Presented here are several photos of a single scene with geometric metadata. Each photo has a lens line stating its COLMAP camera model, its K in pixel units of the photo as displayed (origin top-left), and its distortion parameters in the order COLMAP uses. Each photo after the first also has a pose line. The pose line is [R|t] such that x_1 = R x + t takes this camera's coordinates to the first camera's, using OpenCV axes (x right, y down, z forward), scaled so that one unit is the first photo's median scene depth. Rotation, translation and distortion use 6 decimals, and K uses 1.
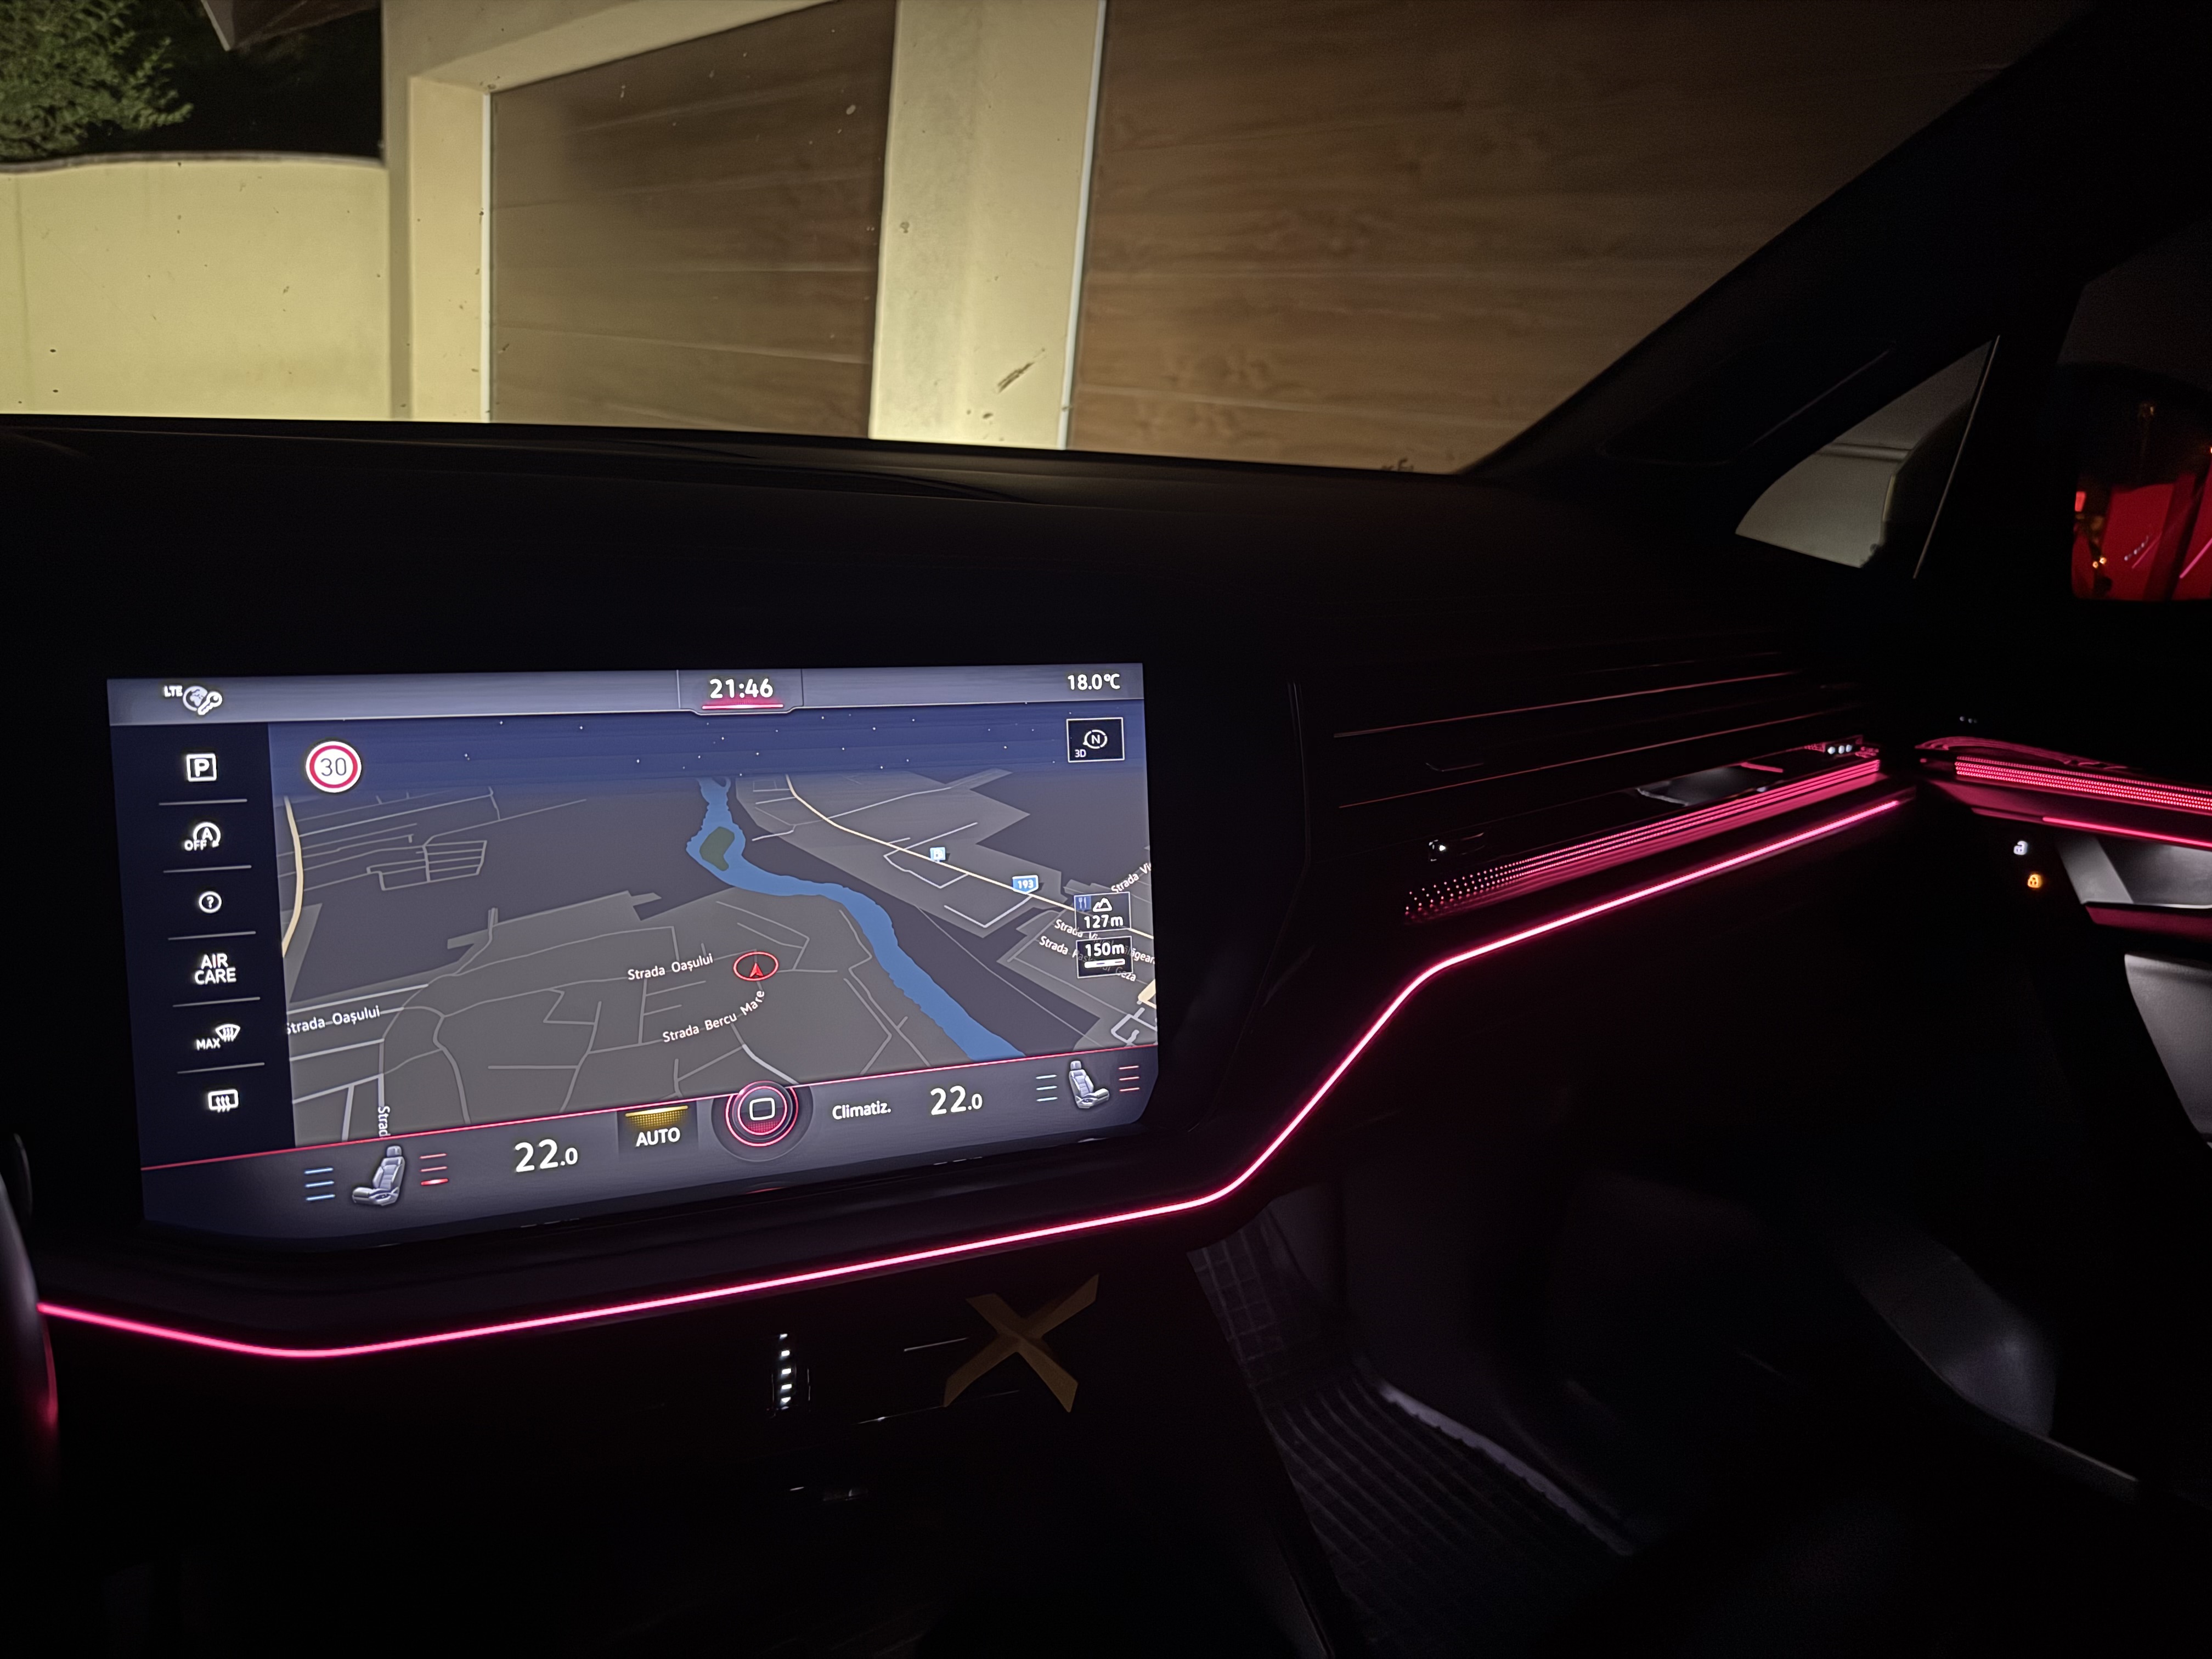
lens RADIAL K [[1549.4, 0, 1103.7], [0, 1549.4, 807.4], [0, 0, 1]] dist [0.057325, -0.069788]
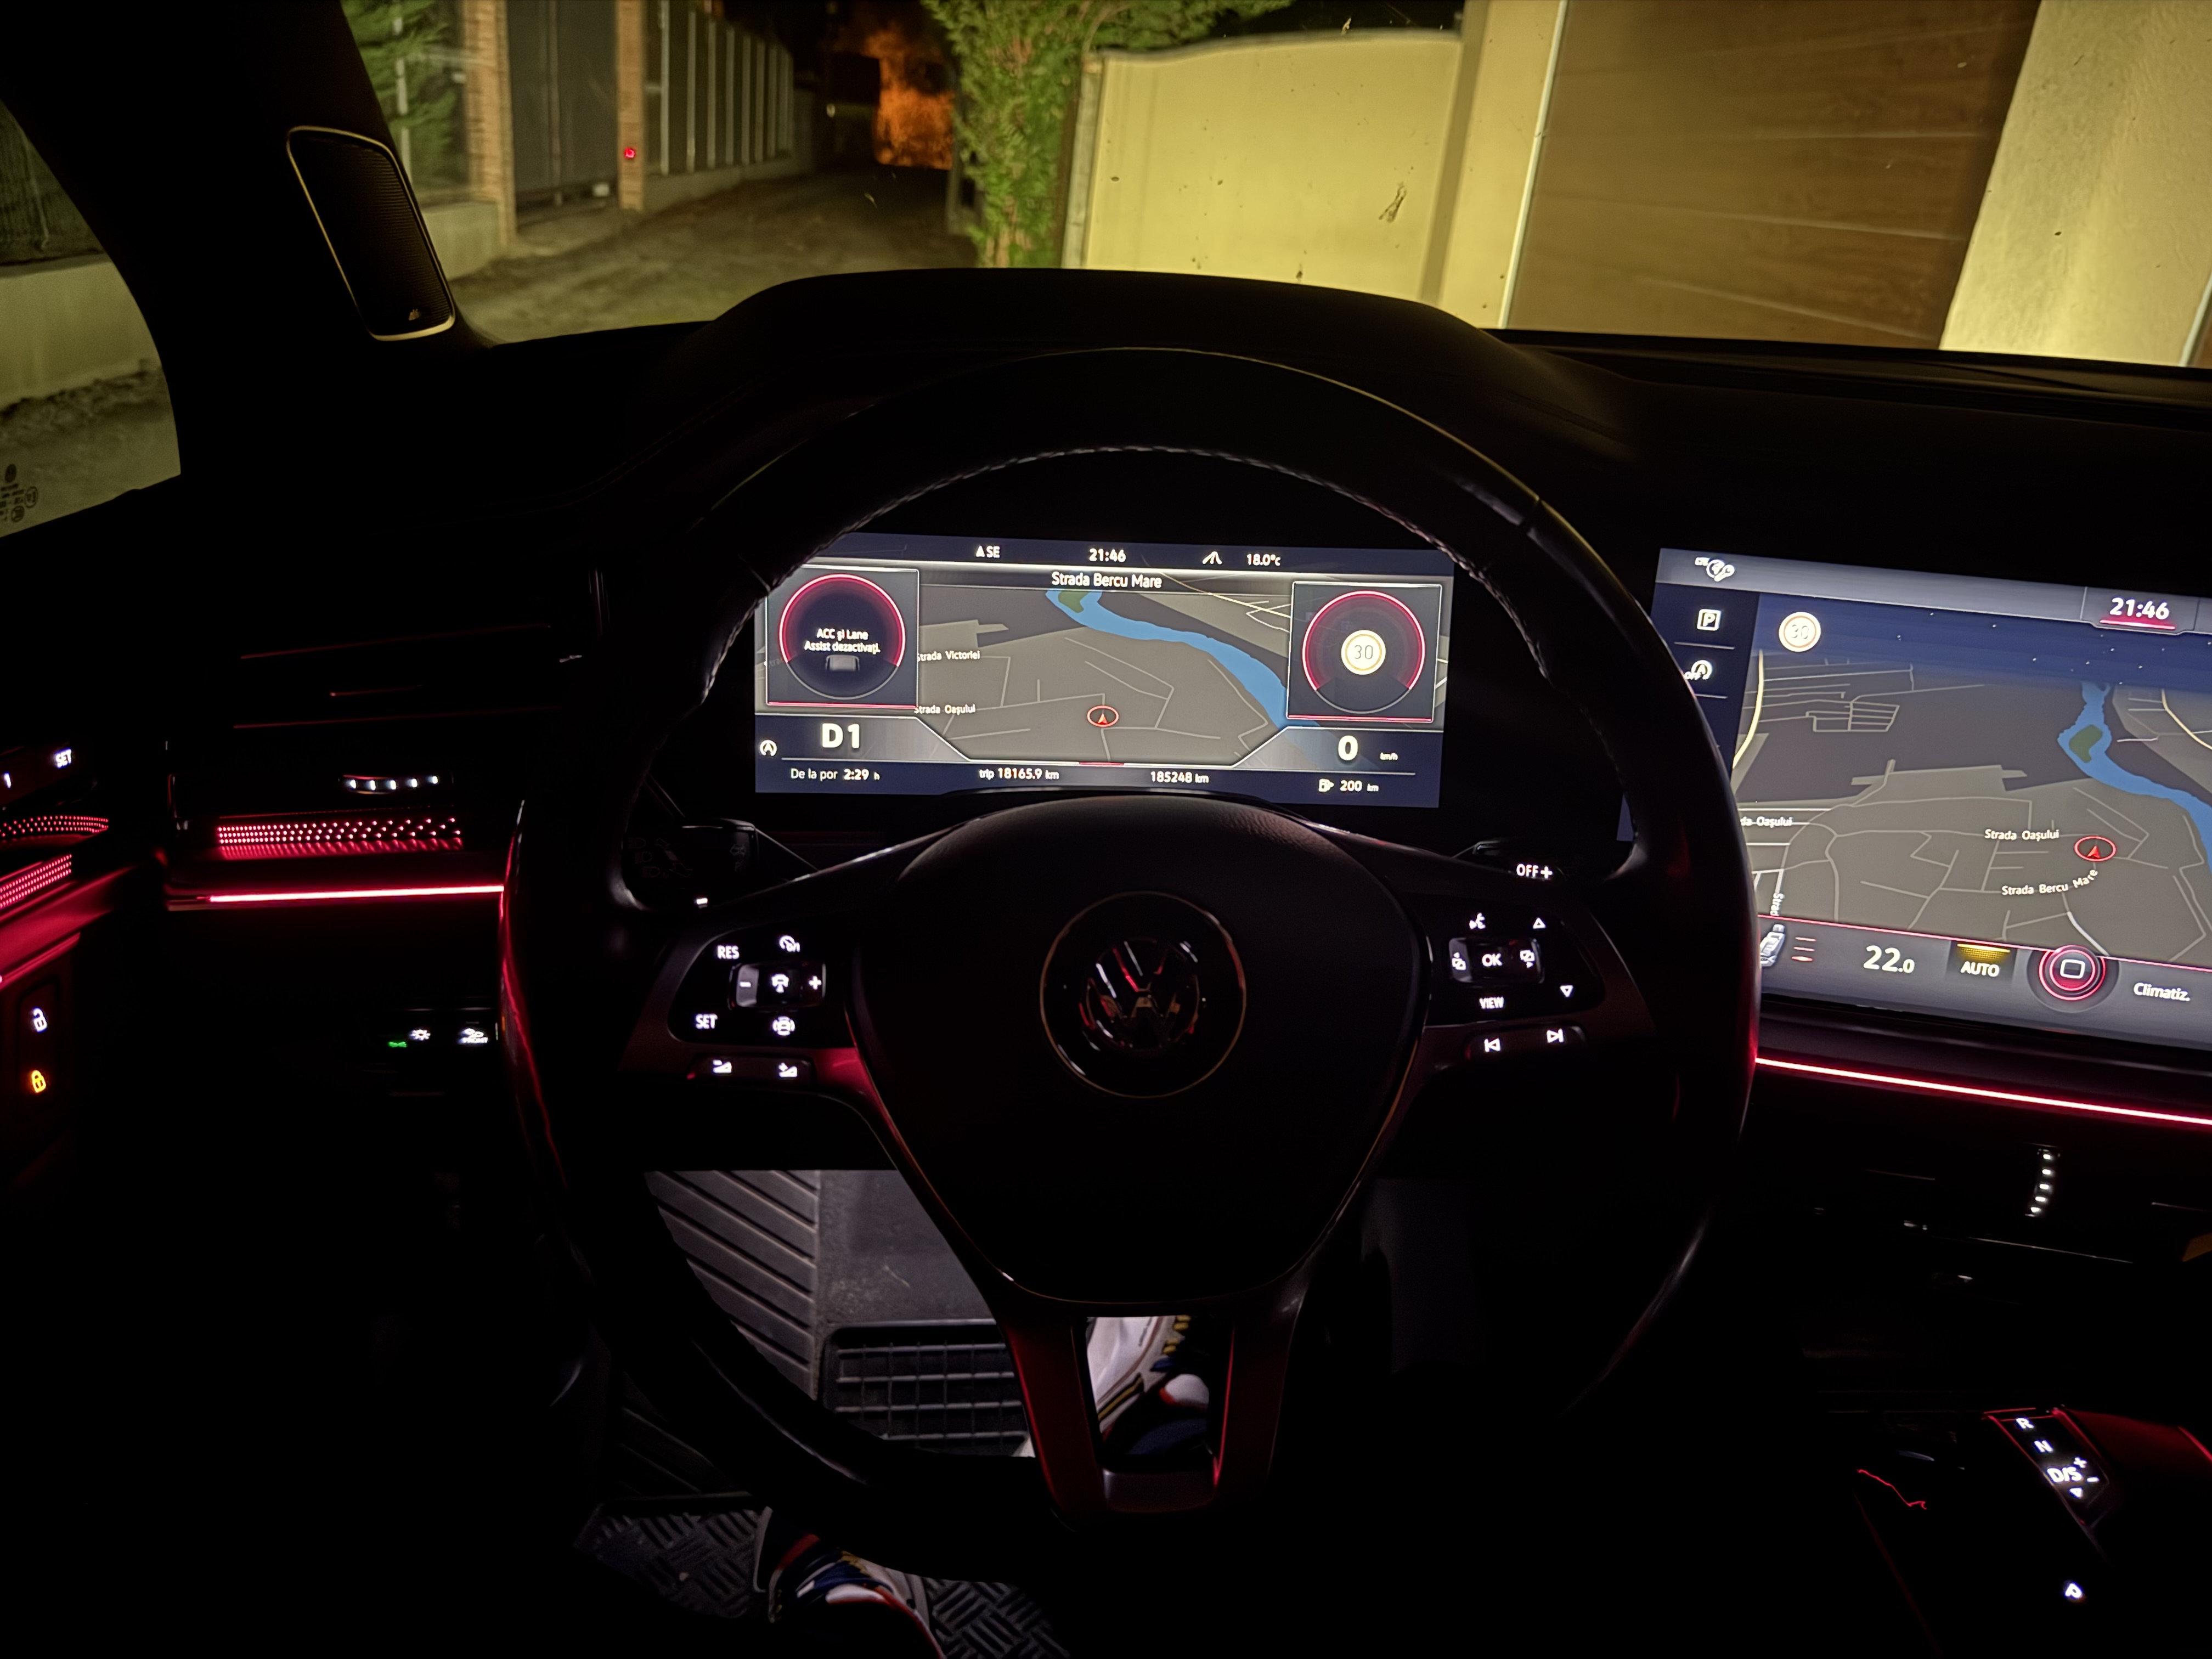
lens RADIAL K [[1549.4, 0, 1099.5], [0, 1549.4, 820.4], [0, 0, 1]] dist [0.057325, -0.069788]
pose [[0.835438, 0.197027, -0.513053, -0.226624], [-0.150969, 0.979890, 0.130474, 0.037542], [0.528442, -0.031548, 0.848383, -0.348749]]
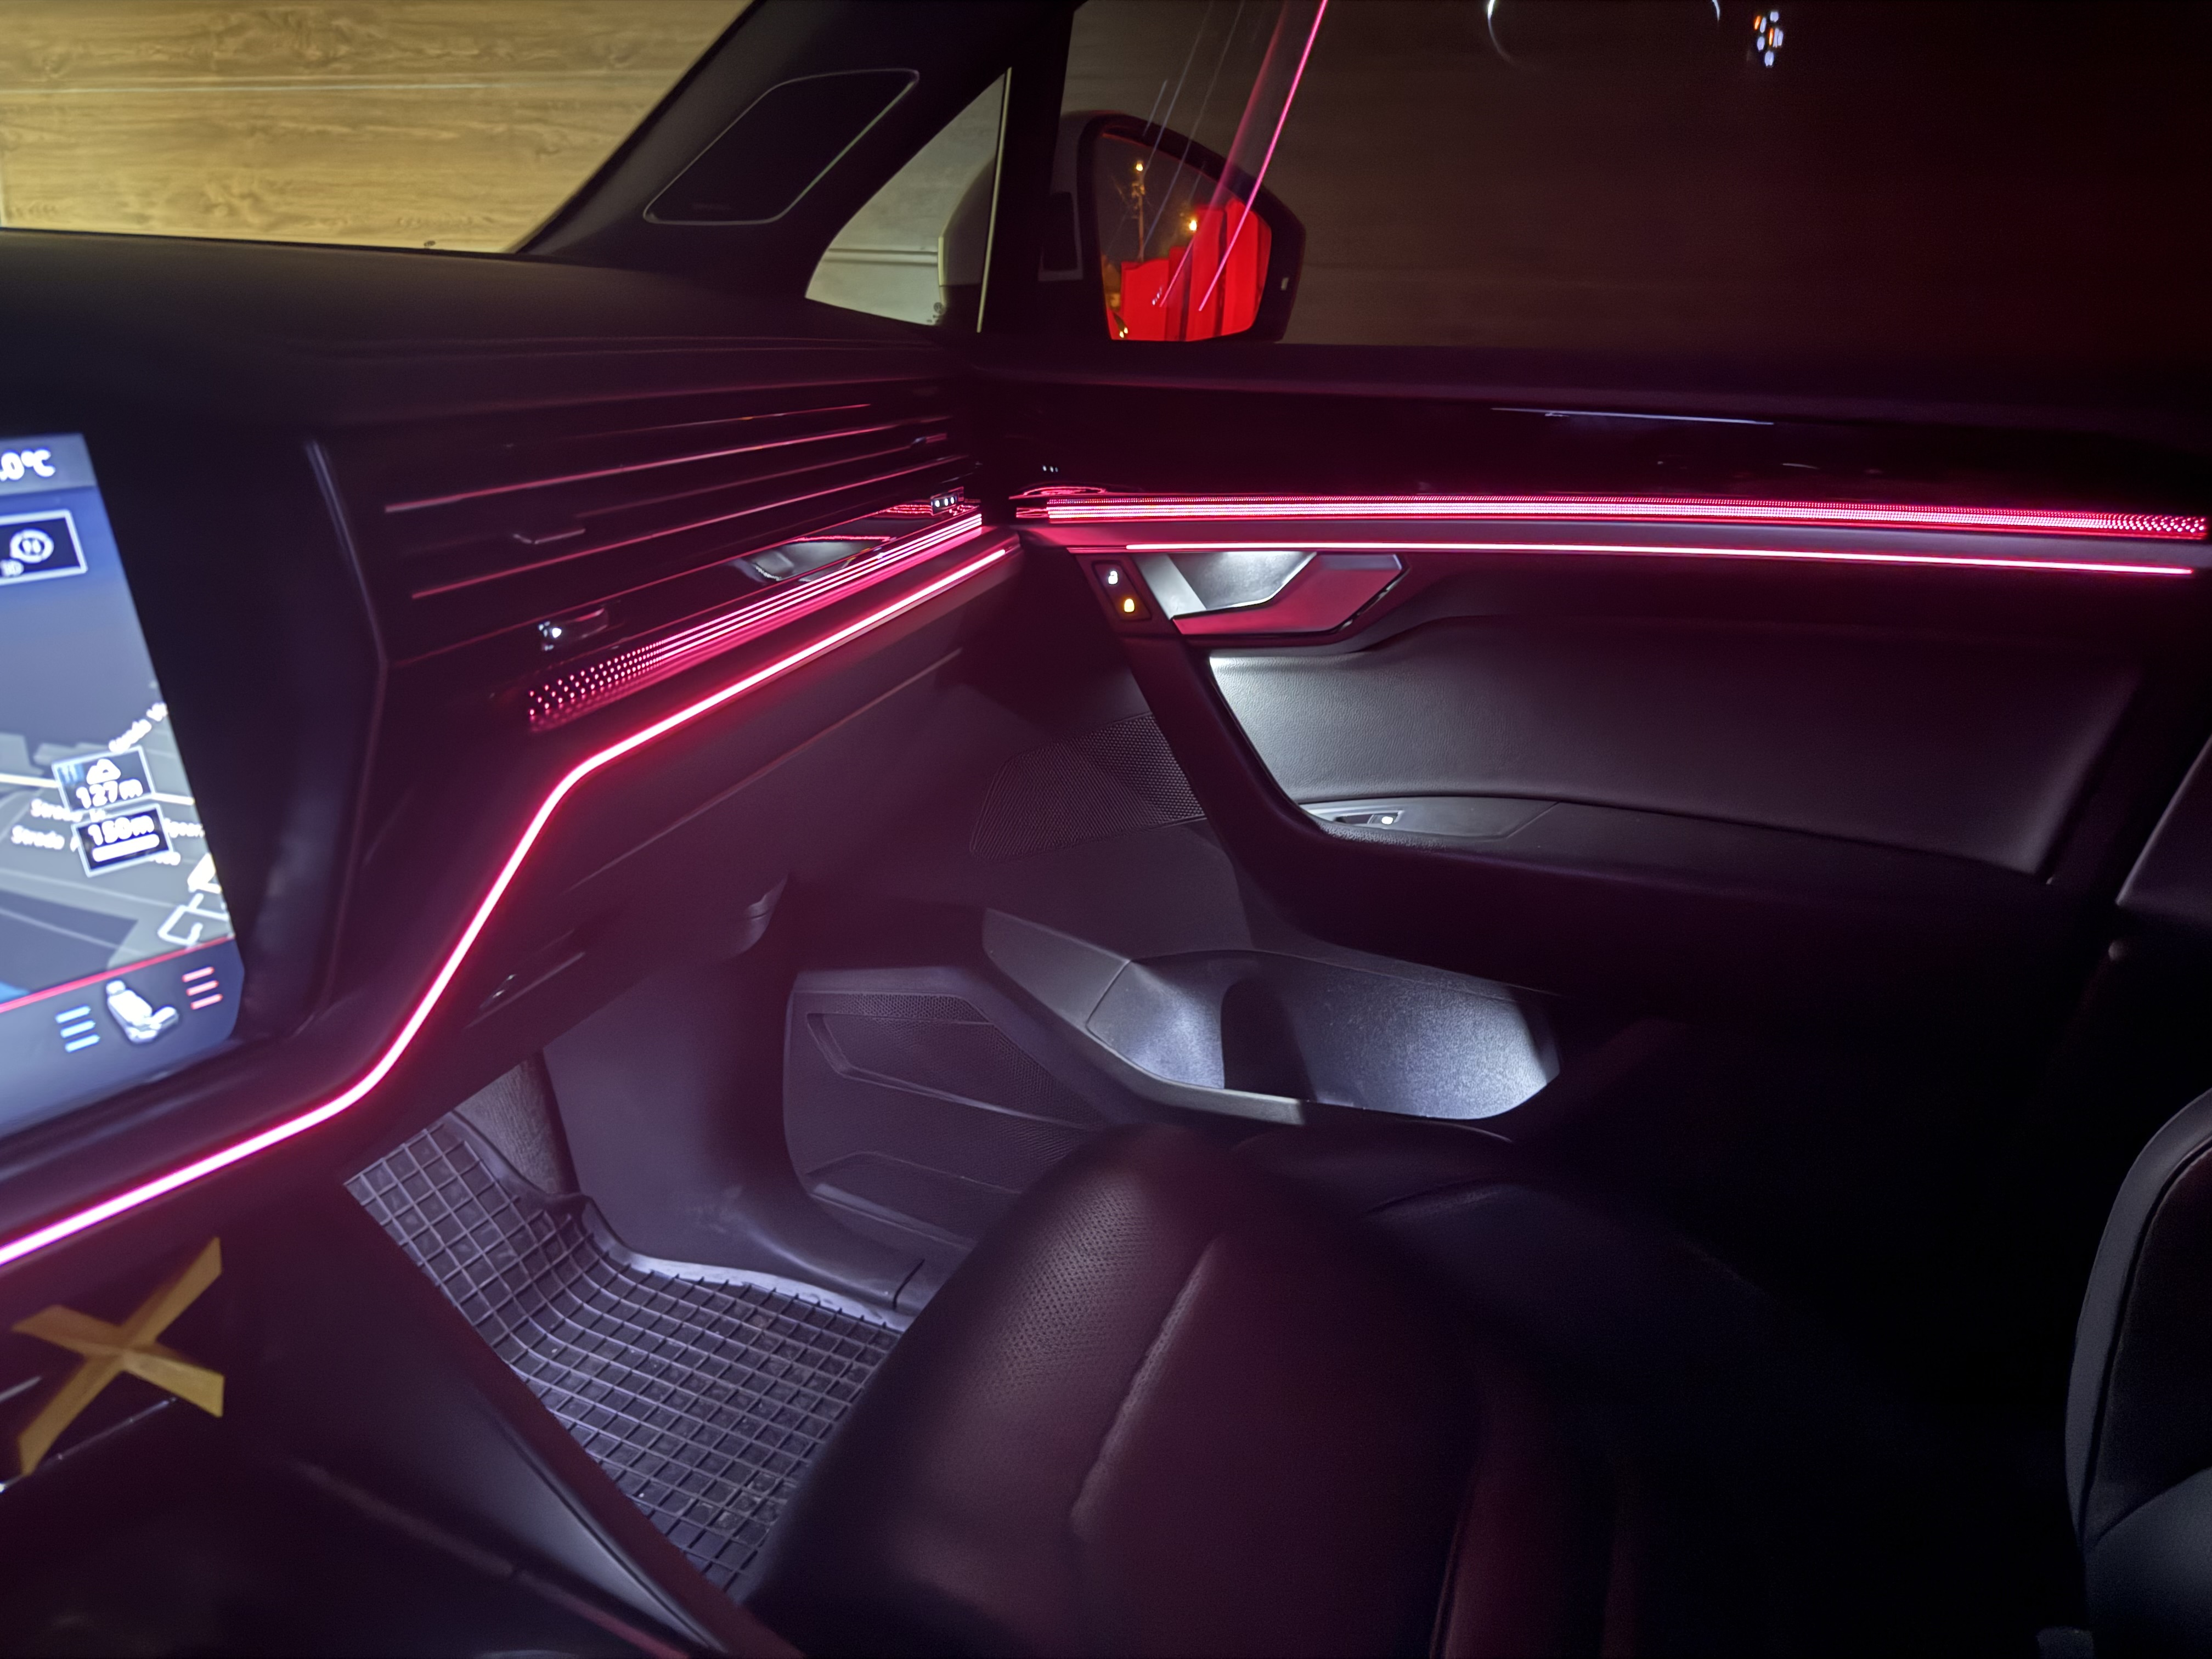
lens RADIAL K [[1549.4, 0, 1085.9], [0, 1549.4, 827.6], [0, 0, 1]] dist [0.057325, -0.069788]
pose [[0.851783, -0.218497, 0.476156, 0.036310], [0.173610, 0.975245, 0.136953, 0.067230], [-0.494292, -0.033989, 0.868631, 0.116561]]
